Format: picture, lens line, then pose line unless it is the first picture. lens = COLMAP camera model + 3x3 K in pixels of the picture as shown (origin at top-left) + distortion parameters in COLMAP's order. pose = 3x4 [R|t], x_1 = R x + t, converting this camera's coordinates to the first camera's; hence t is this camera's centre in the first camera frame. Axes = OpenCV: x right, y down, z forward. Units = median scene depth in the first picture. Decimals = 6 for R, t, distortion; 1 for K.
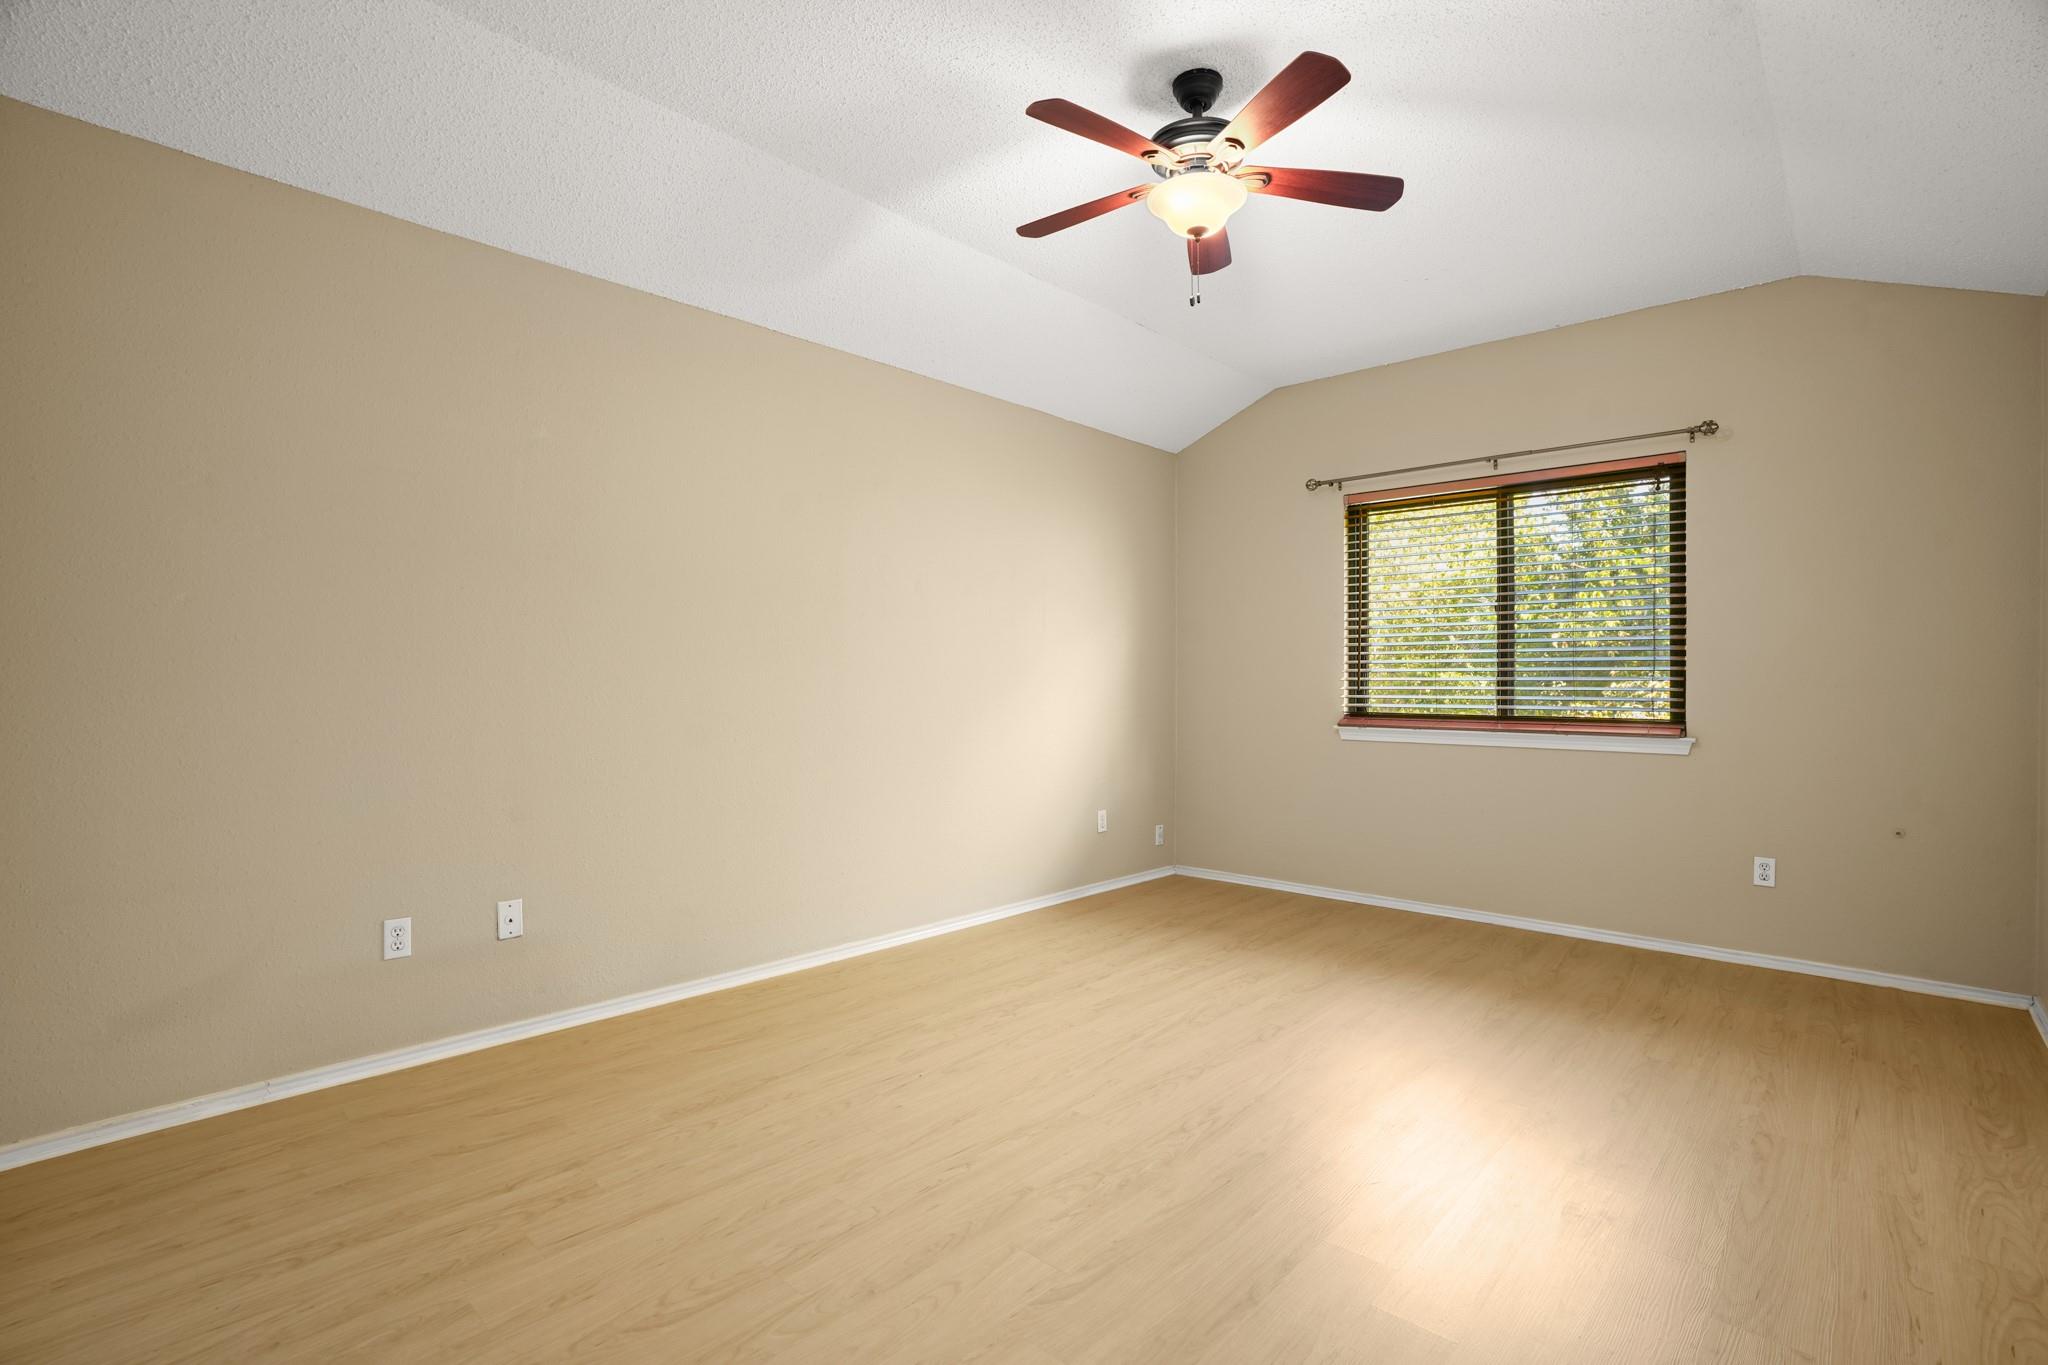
lens RADIAL K [[950.5, 0, 1034.5], [0, 950.5, 687.1], [0, 0, 1]] dist [-0.081265, 0.032420]
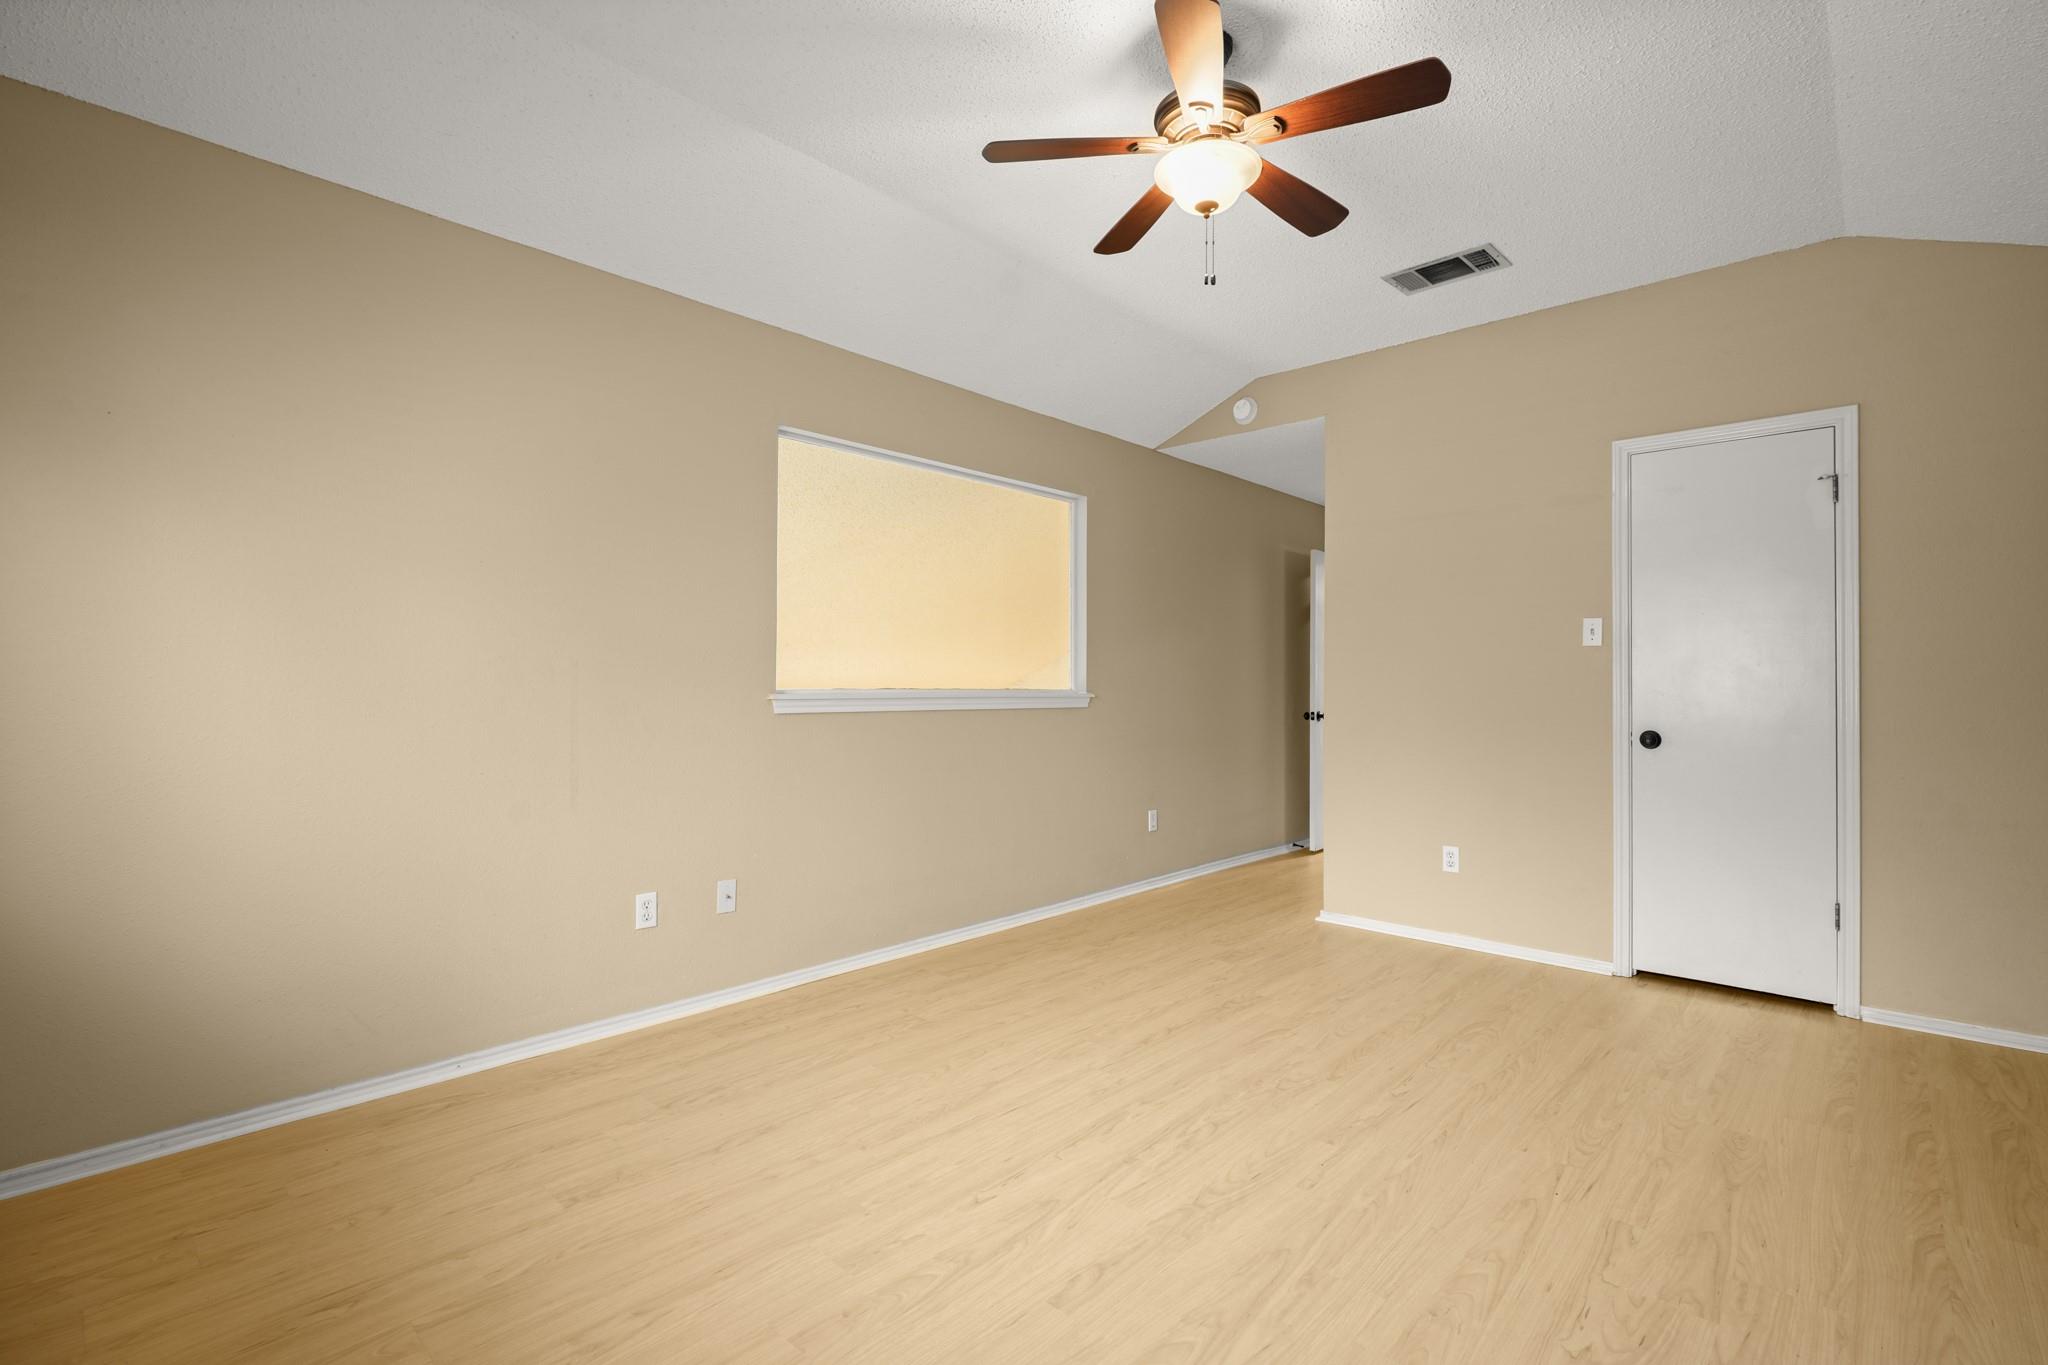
lens RADIAL K [[950.5, 0, 1034.5], [0, 950.5, 687.1], [0, 0, 1]] dist [-0.081265, 0.032420]
pose [[-0.999980, -0.004514, -0.004360, 0.362679], [-0.004546, 0.999961, 0.007522, -0.011241], [0.004326, 0.007541, -0.999962, 2.008397]]
